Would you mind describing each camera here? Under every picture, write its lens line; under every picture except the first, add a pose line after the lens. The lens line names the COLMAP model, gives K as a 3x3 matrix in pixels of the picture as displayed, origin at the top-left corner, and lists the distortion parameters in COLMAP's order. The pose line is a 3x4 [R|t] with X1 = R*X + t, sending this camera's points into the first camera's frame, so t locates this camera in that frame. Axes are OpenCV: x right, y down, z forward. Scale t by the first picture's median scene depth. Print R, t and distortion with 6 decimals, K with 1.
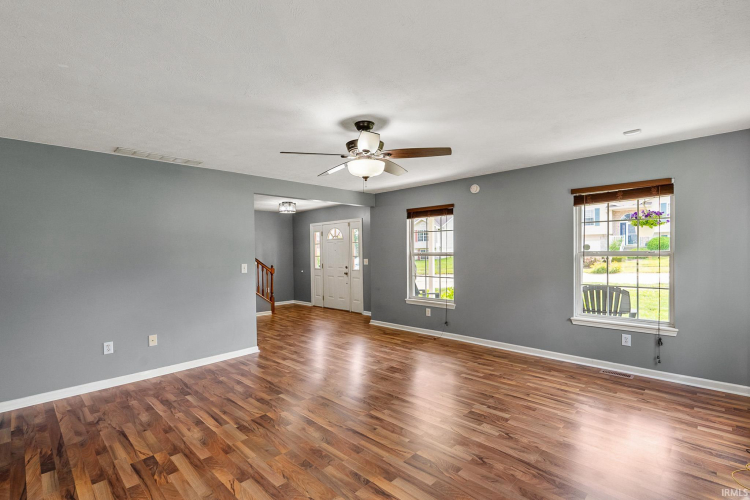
lens RADIAL K [[343.6, 0, 376.7], [0, 343.6, 253.7], [0, 0, 1]] dist [-0.001032, -0.000216]
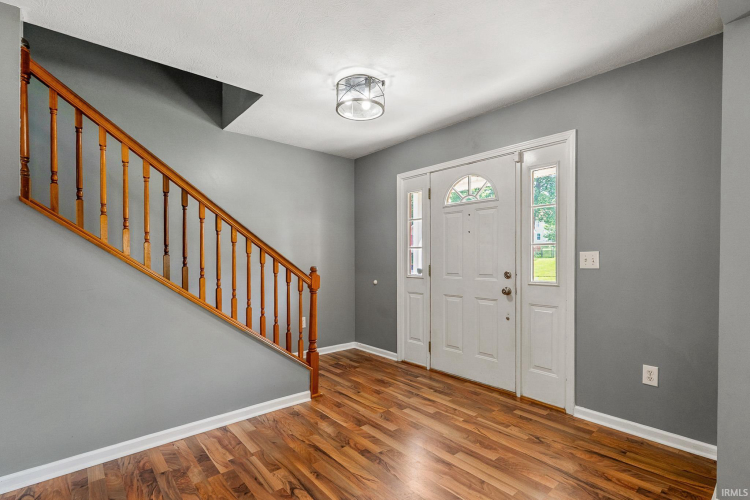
lens RADIAL K [[343.6, 0, 368.1], [0, 343.6, 249.3], [0, 0, 1]] dist [-0.001032, -0.000216]
pose [[0.996312, -0.008497, -0.085383, -0.193287], [0.008240, 0.999960, -0.003360, 0.010400], [0.085408, 0.002644, 0.996343, 0.566623]]
